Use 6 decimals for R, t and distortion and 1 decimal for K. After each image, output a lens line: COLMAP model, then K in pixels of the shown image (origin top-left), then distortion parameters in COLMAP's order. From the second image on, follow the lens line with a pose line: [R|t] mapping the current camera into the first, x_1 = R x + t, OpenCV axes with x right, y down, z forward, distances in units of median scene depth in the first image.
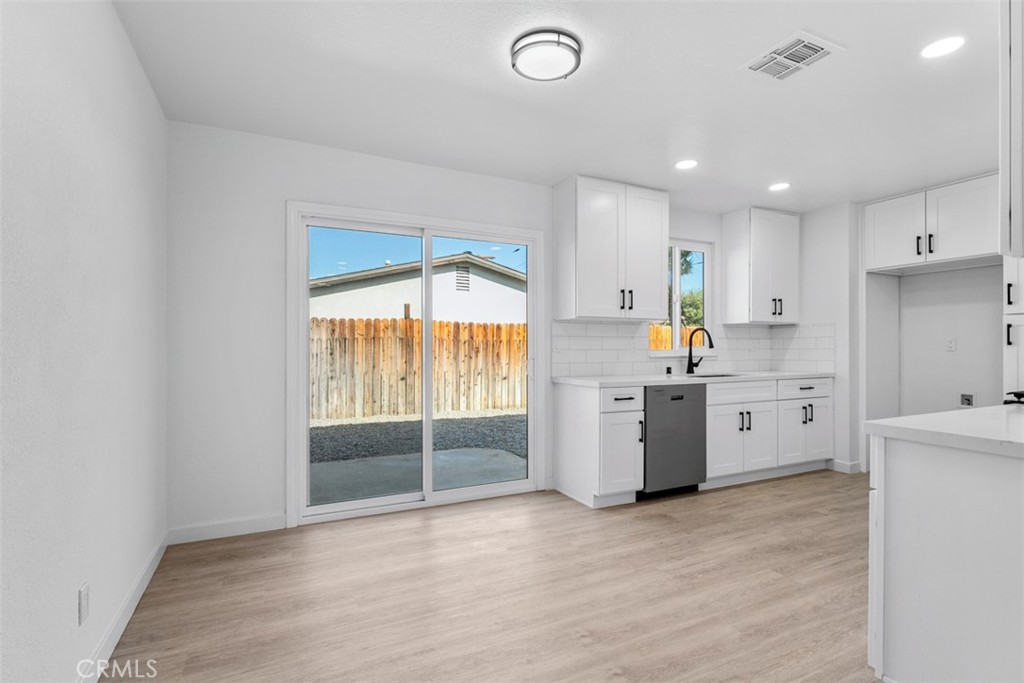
lens RADIAL K [[483.2, 0, 506.4], [0, 483.2, 341.2], [0, 0, 1]] dist [-0.002606, -0.000722]
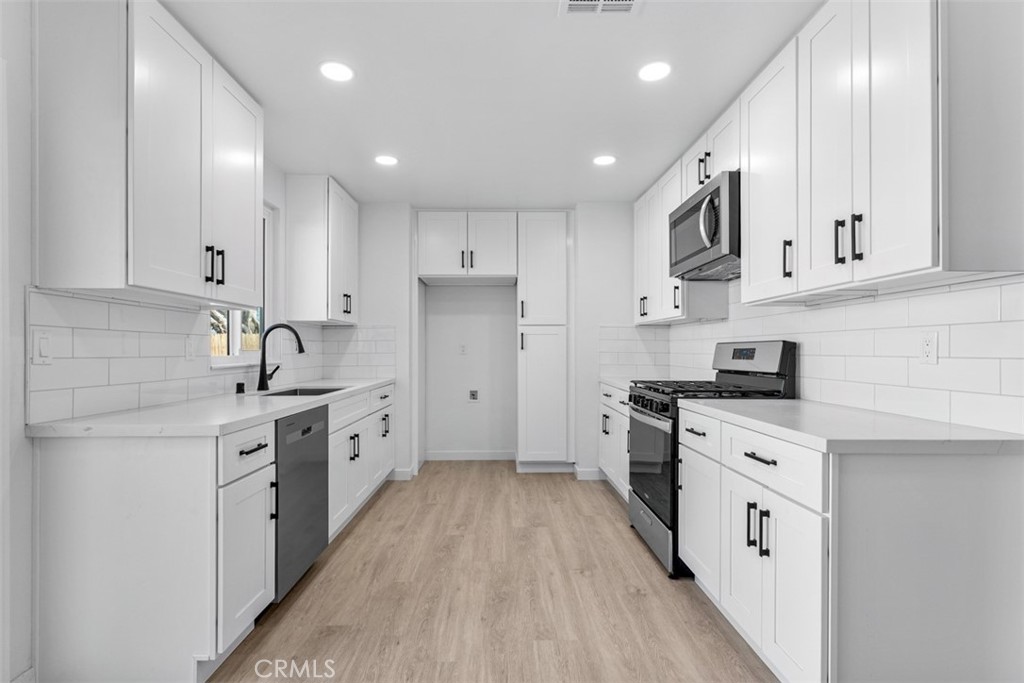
lens RADIAL K [[483.2, 0, 514.1], [0, 483.2, 349.6], [0, 0, 1]] dist [-0.002606, -0.000722]
pose [[0.416070, 0.001890, 0.909331, -0.174709], [-0.010786, 0.999938, 0.002857, 0.007164], [-0.909269, -0.010997, 0.416064, 0.741536]]
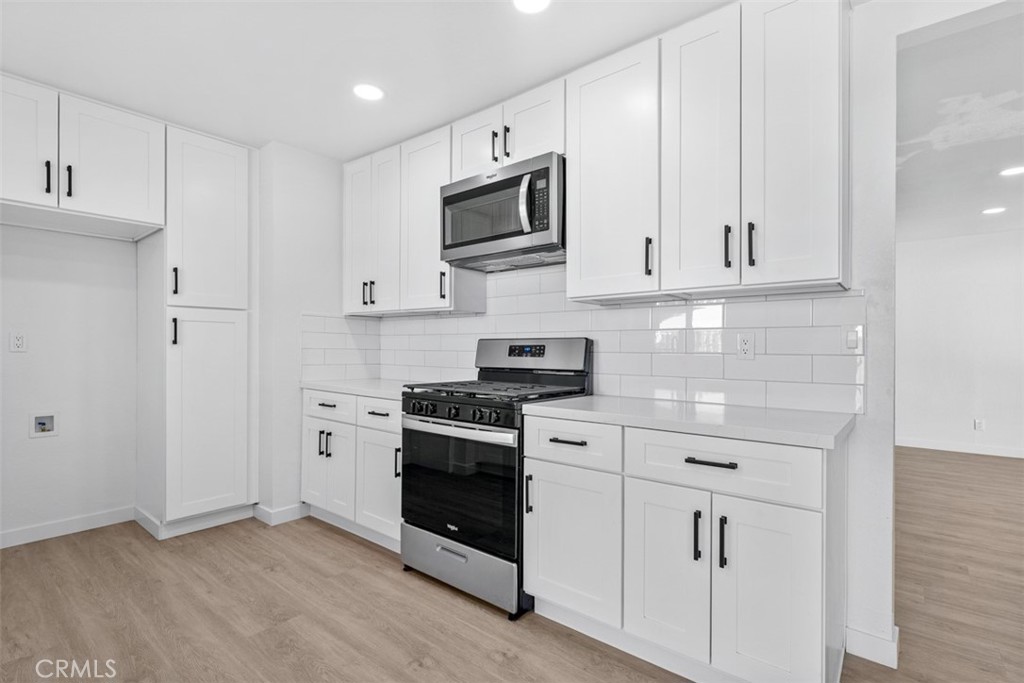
lens RADIAL K [[483.2, 0, 506.5], [0, 483.2, 347.7], [0, 0, 1]] dist [-0.002606, -0.000722]
pose [[-0.409547, -0.002982, 0.912284, 0.130179], [-0.015082, 0.999880, -0.003502, 0.012188], [-0.912164, -0.015194, -0.409543, 1.242770]]
